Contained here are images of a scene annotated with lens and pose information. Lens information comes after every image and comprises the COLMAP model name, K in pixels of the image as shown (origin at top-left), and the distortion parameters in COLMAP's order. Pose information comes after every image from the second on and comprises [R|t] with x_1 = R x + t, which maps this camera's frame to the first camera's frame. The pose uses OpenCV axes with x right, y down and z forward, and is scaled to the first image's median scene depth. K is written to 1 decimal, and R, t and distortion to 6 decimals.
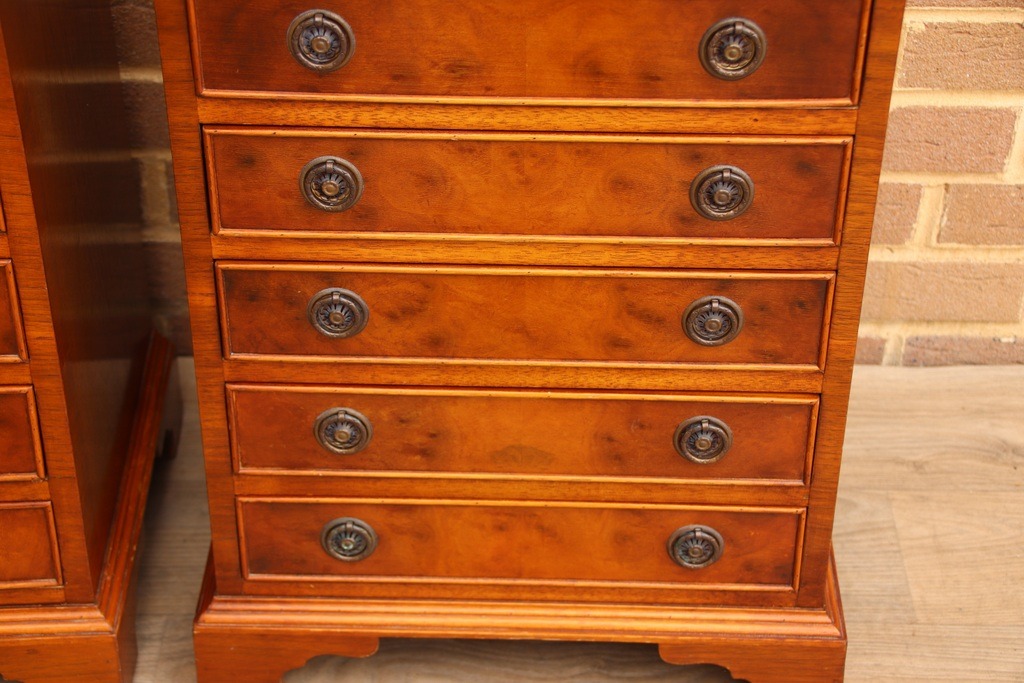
lens RADIAL K [[2065.0, 0, 509.2], [0, 2065.0, 355.5], [0, 0, 1]] dist [0.411766, 0.000000]
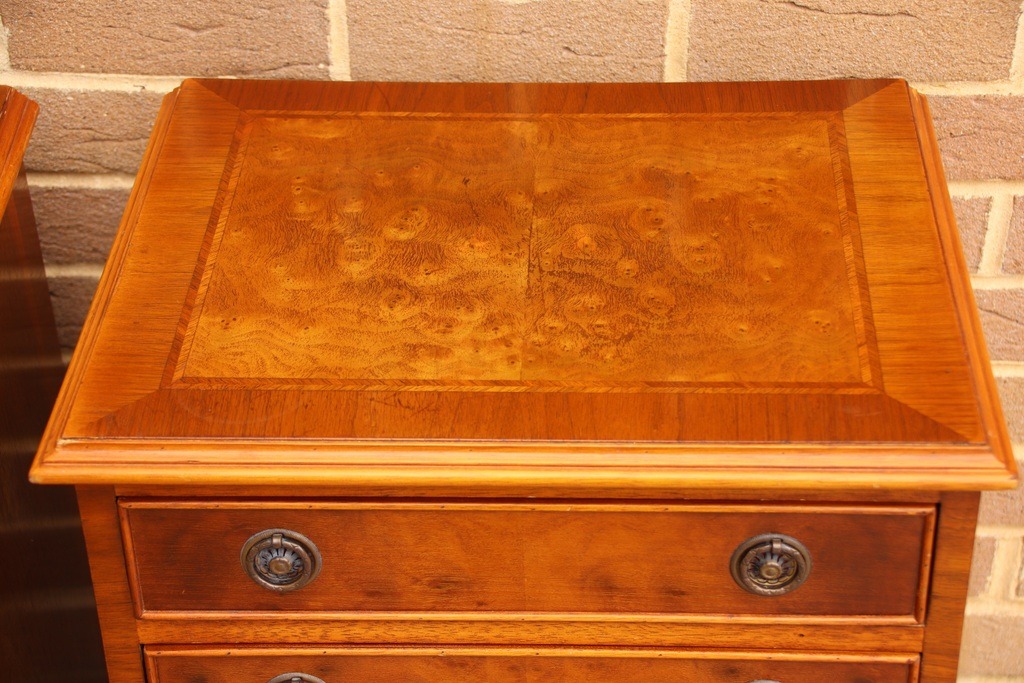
lens RADIAL K [[2065.0, 0, 507.6], [0, 2065.0, 356.8], [0, 0, 1]] dist [0.411766, 0.000000]
pose [[0.999525, -0.014725, -0.027075, 0.021920], [0.014782, 0.999889, 0.001909, -0.200806], [0.027044, -0.002308, 0.999632, 0.139387]]
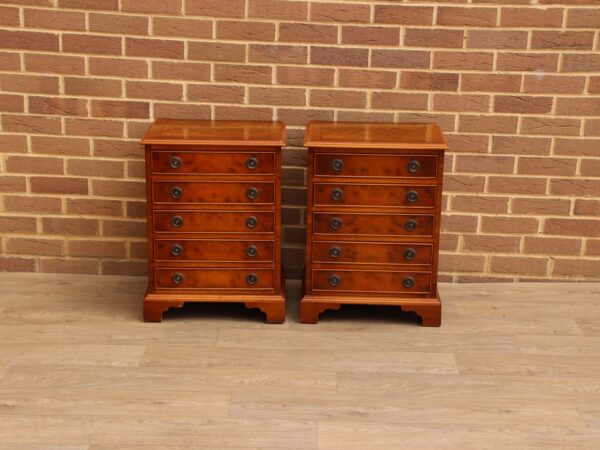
lens RADIAL K [[1077.2, 0, 301.3], [0, 1077.2, 226.9], [0, 0, 1]] dist [0.263948, 0.000000]
pose [[0.999954, 0.009535, -0.000806, -0.155683], [-0.009244, 0.940696, -0.339125, 0.824169], [-0.002476, 0.339117, 0.940741, -1.370507]]
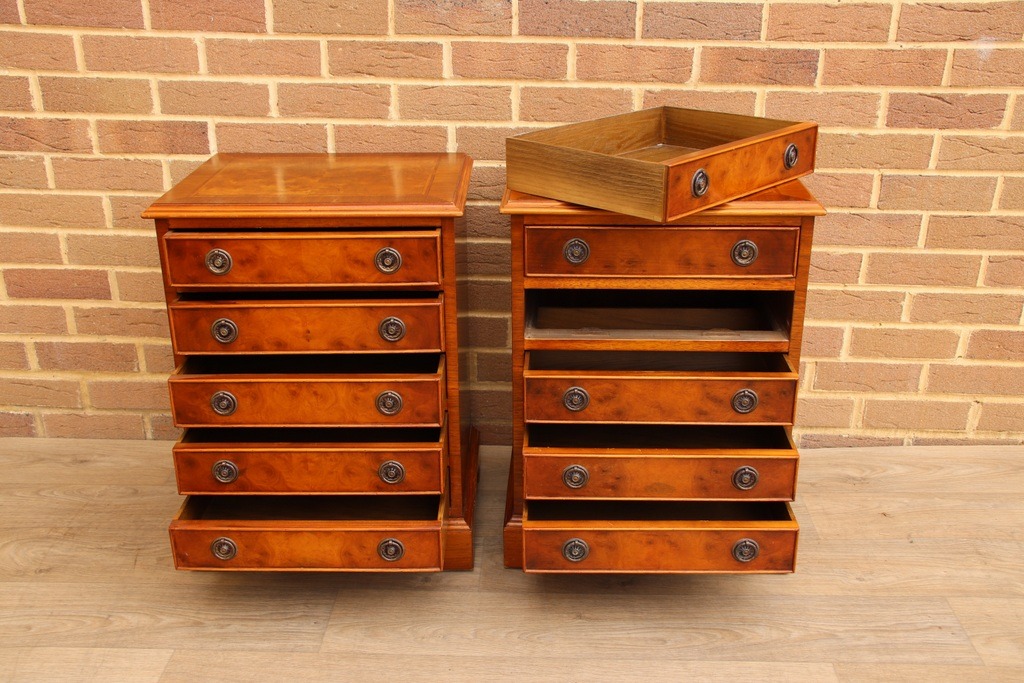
lens RADIAL K [[1041.0, 0, 510.4], [0, 1041.0, 353.3], [0, 0, 1]] dist [0.003643, 0.000000]
pose [[0.999500, -0.005726, -0.031105, -0.112576], [-0.001740, 0.972029, -0.234853, 0.220209], [0.031579, 0.234789, 0.971533, -0.146068]]
